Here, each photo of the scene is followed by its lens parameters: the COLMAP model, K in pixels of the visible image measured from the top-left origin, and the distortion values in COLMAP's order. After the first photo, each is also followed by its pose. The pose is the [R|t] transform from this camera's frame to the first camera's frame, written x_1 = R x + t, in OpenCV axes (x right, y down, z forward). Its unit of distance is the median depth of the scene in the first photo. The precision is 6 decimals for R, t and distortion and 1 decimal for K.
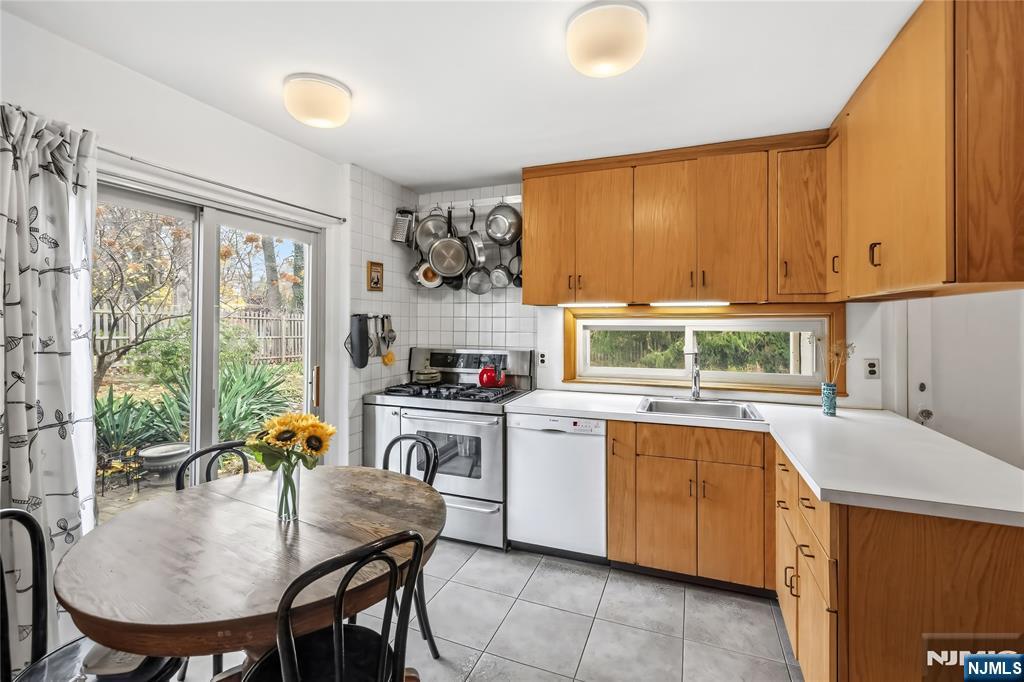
lens RADIAL K [[444.5, 0, 526.6], [0, 444.5, 321.8], [0, 0, 1]] dist [0.001005, -0.000384]
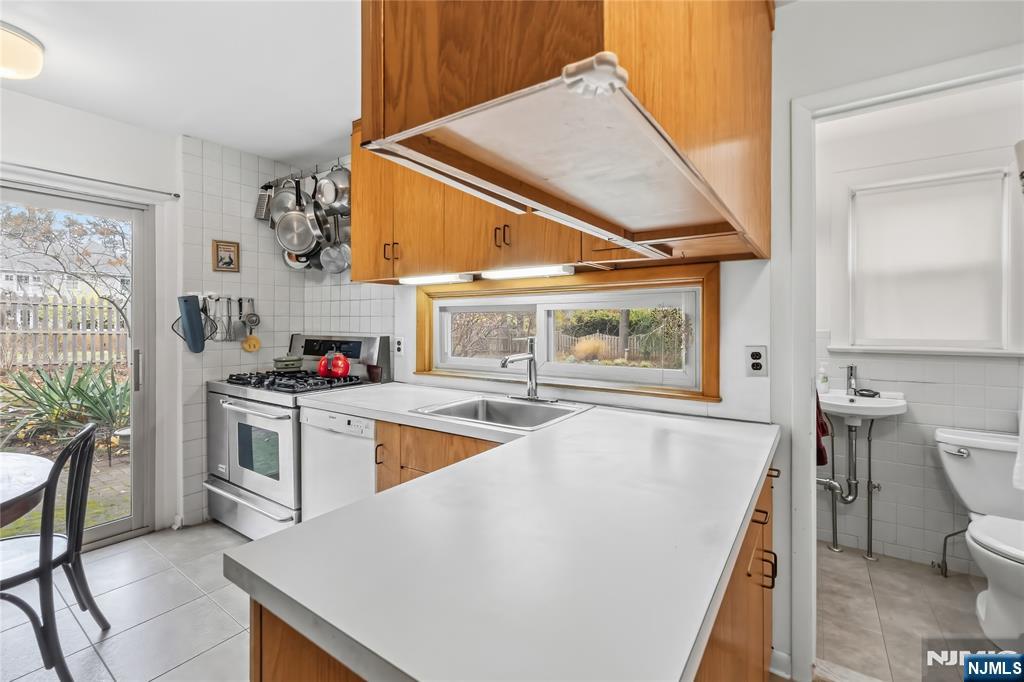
lens RADIAL K [[444.5, 0, 509.8], [0, 444.5, 323.7], [0, 0, 1]] dist [0.001005, -0.000384]
pose [[0.975098, -0.000632, -0.221772, 0.484127], [0.001612, 0.999990, 0.004238, 0.039810], [0.221767, -0.004490, 0.975089, 0.233615]]
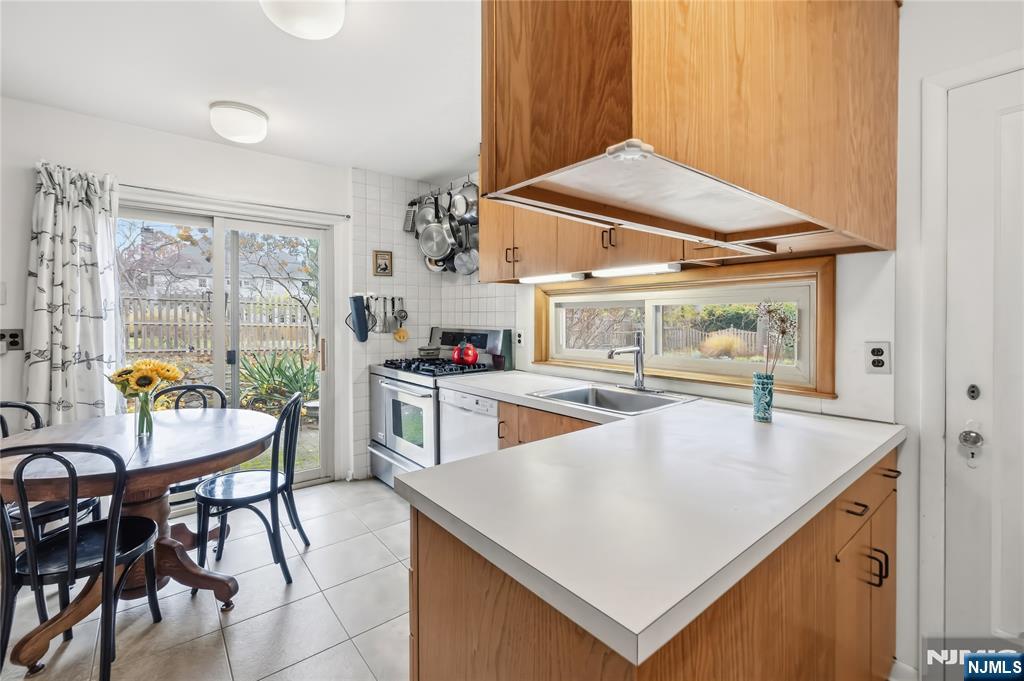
lens RADIAL K [[444.5, 0, 508.9], [0, 444.5, 321.2], [0, 0, 1]] dist [0.001005, -0.000384]
pose [[0.875782, 0.002339, -0.482701, 0.532881], [0.003464, 0.999932, 0.011131, 0.038235], [0.482694, -0.011420, 0.875714, 0.164649]]
